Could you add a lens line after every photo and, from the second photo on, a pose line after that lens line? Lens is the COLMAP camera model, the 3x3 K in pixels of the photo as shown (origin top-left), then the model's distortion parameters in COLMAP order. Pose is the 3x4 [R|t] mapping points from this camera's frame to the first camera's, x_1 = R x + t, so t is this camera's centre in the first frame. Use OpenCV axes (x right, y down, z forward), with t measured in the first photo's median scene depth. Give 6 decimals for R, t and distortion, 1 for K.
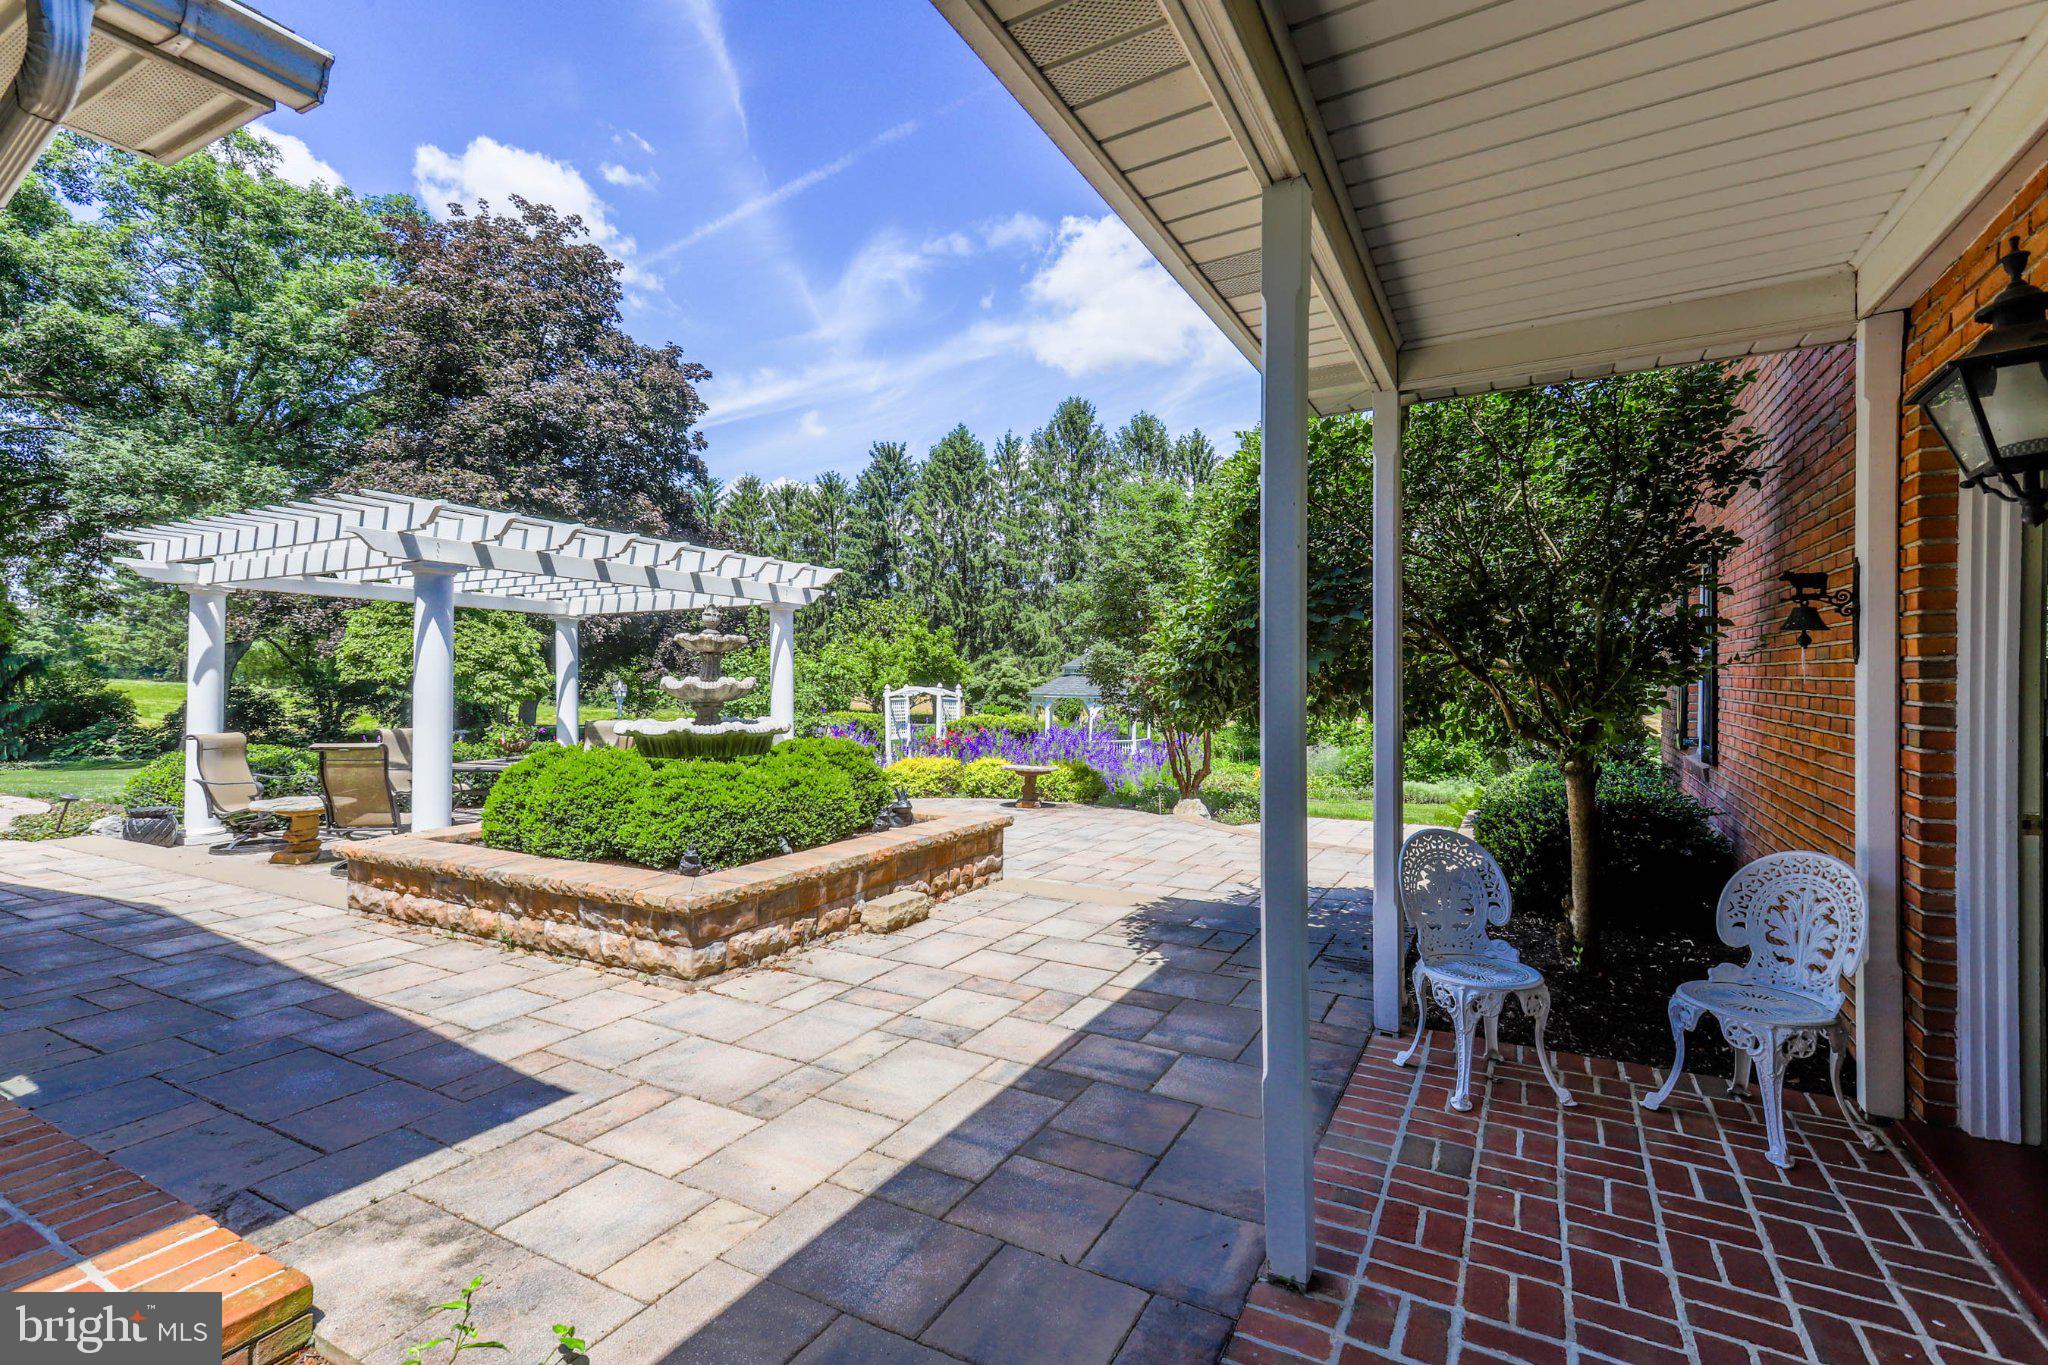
lens RADIAL K [[892.5, 0, 1024.0], [0, 892.5, 682.5], [0, 0, 1]] dist [0.011457, 0.000424]
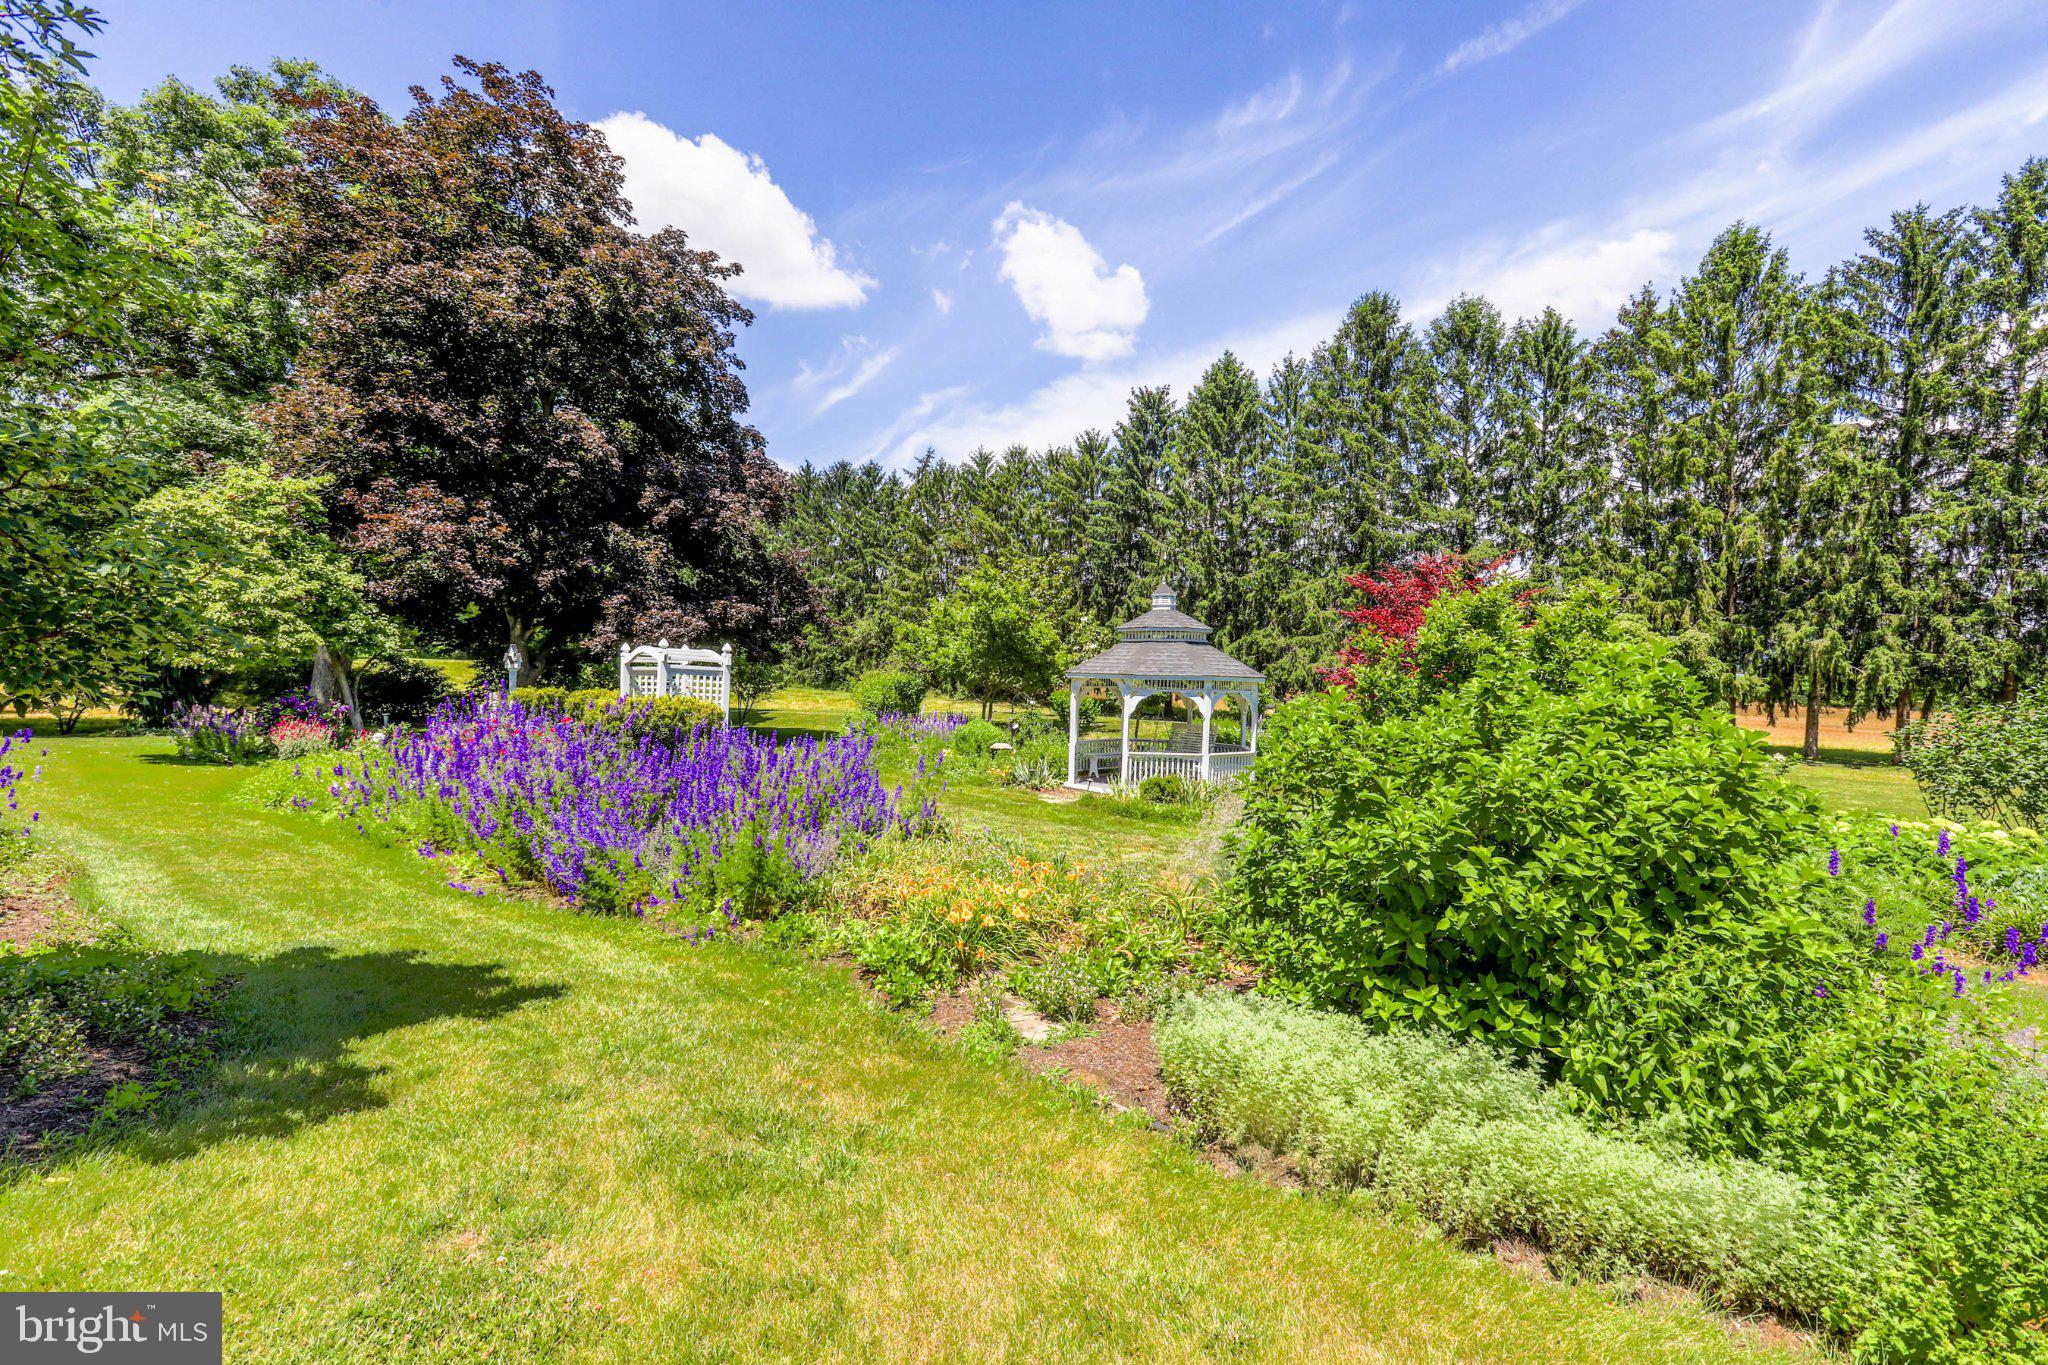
lens RADIAL K [[892.5, 0, 1024.0], [0, 892.5, 682.5], [0, 0, 1]] dist [0.011457, 0.000424]
pose [[0.918882, 0.015747, -0.394218, 0.087010], [-0.009710, 0.999803, 0.017303, -0.000613], [0.394413, -0.012071, 0.918854, 0.177723]]
